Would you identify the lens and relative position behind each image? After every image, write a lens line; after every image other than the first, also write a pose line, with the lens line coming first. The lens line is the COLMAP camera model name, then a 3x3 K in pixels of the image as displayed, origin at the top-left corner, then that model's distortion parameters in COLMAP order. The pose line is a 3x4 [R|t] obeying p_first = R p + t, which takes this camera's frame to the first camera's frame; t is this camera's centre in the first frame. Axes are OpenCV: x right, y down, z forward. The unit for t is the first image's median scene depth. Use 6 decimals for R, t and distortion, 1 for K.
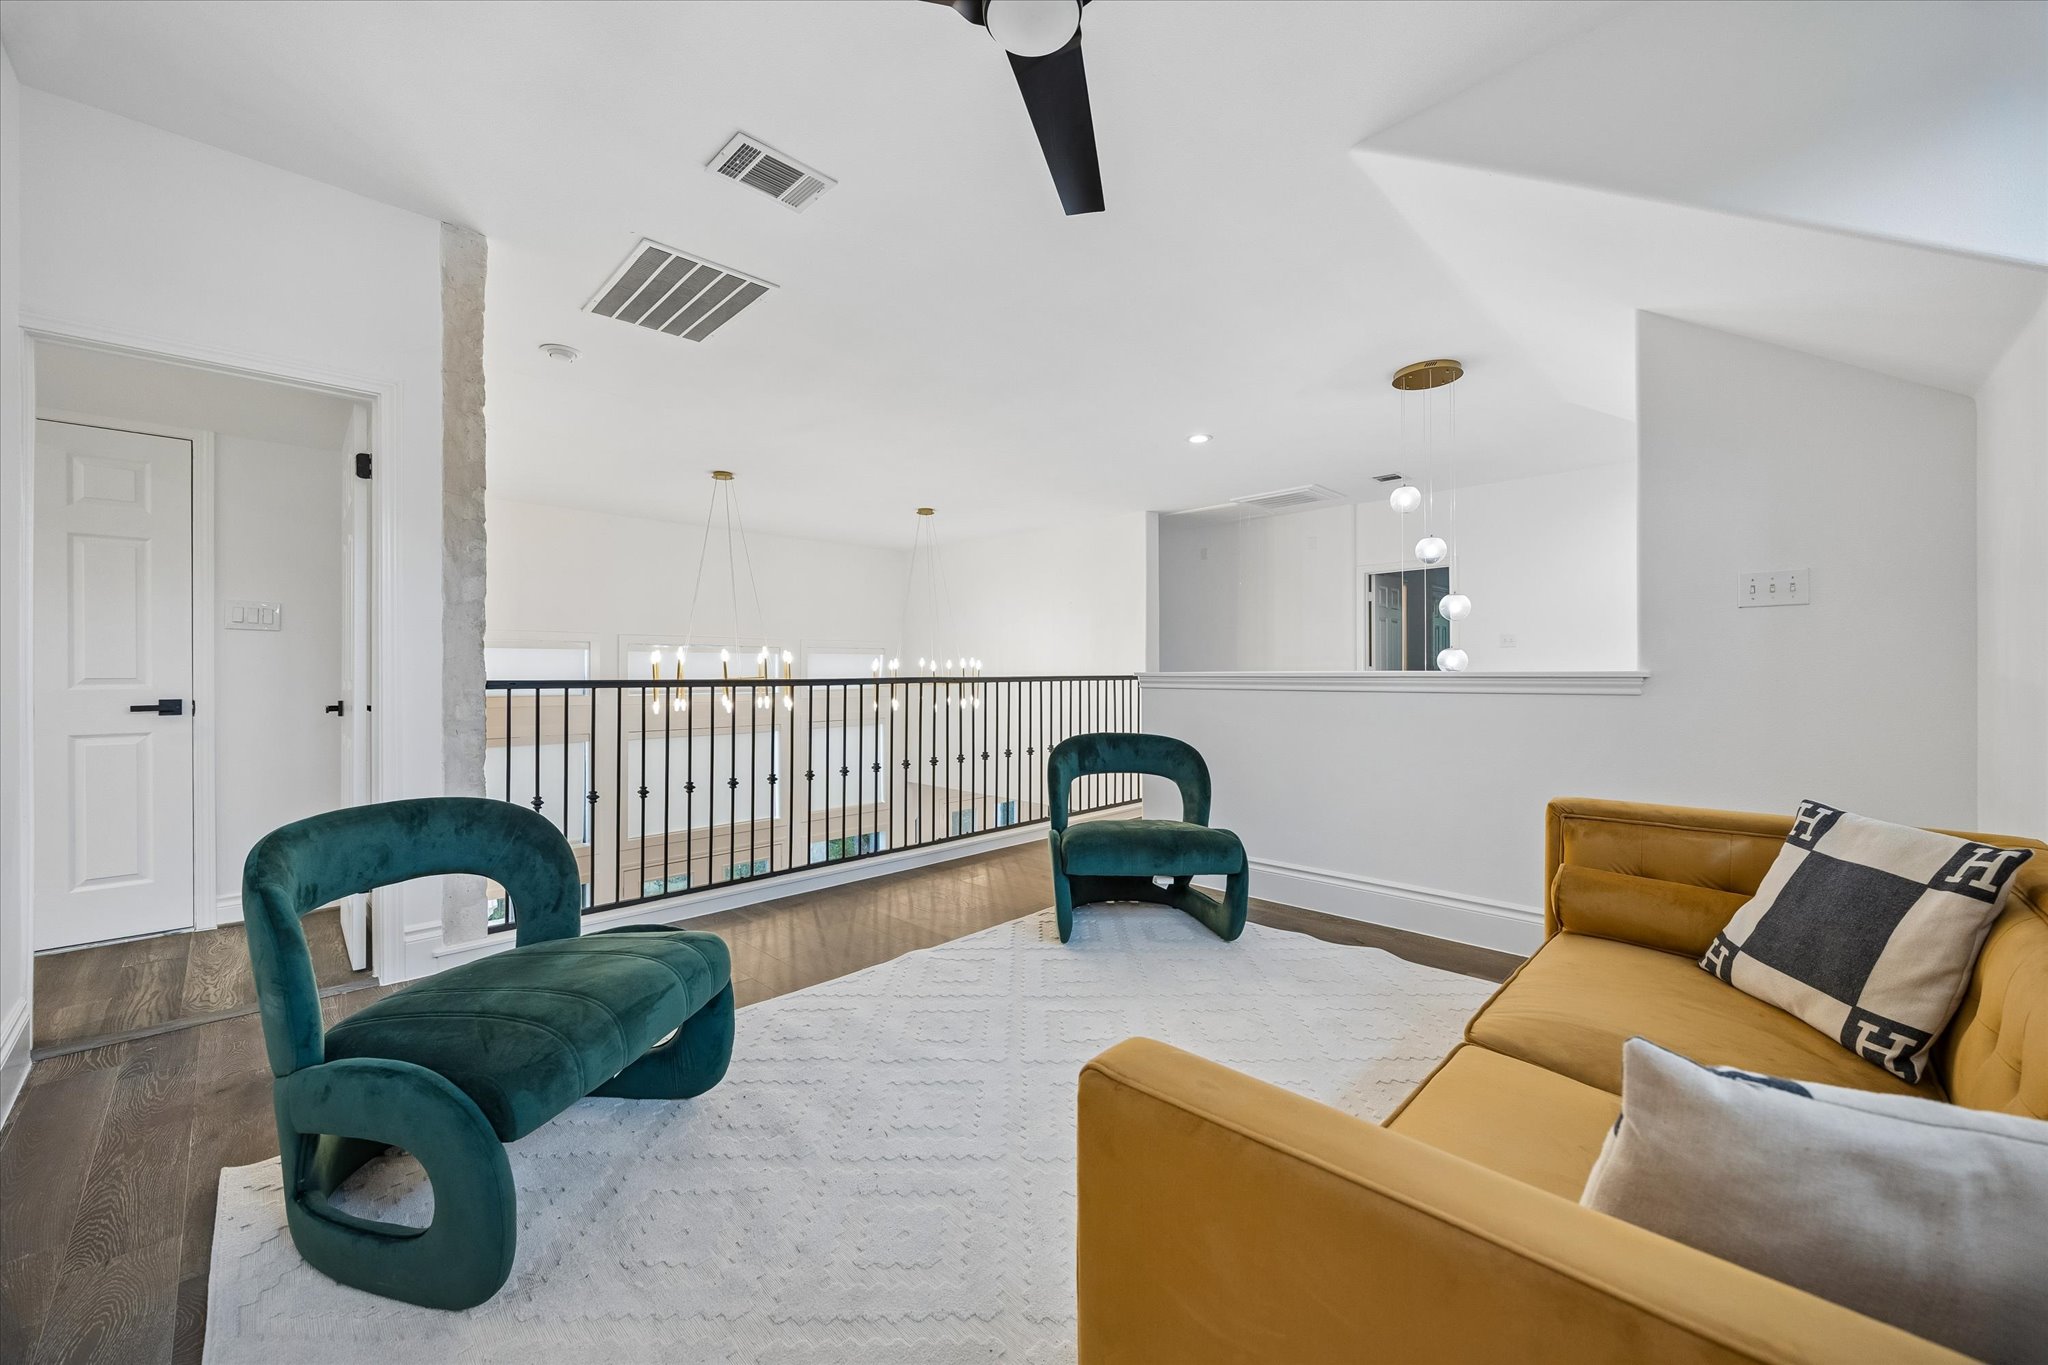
lens RADIAL K [[786.8, 0, 1025.9], [0, 786.8, 667.2], [0, 0, 1]] dist [-0.001662, -0.000159]
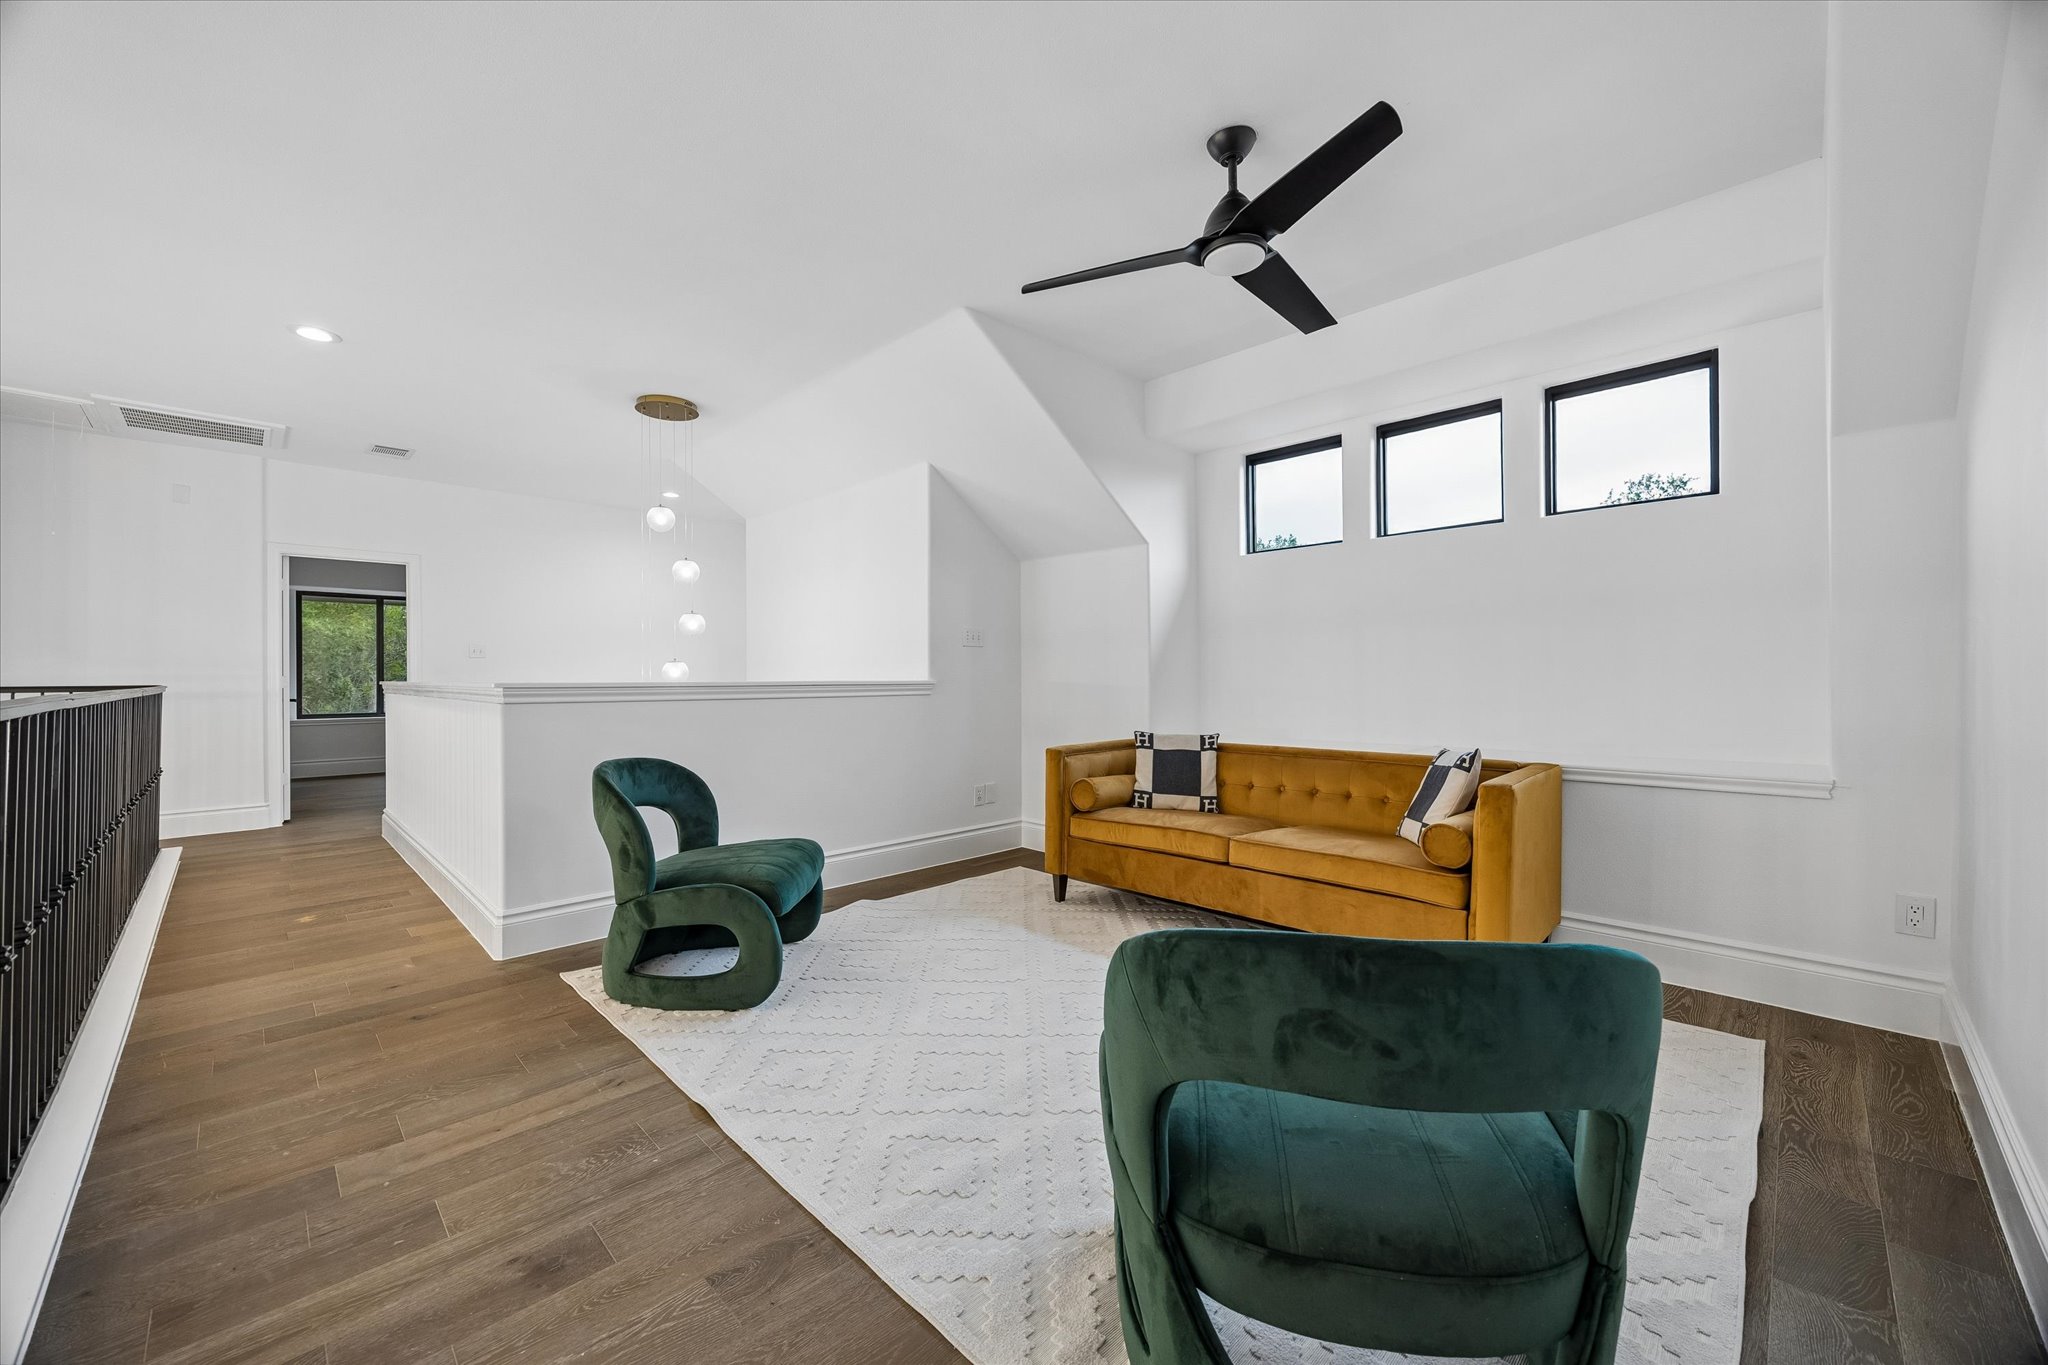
lens RADIAL K [[786.8, 0, 1027.4], [0, 786.8, 678.9], [0, 0, 1]] dist [-0.001662, -0.000159]
pose [[0.001828, 0.000063, 0.999998, -0.879239], [0.001672, 0.999999, -0.000066, 0.003192], [-0.999997, 0.001673, 0.001828, 0.794763]]
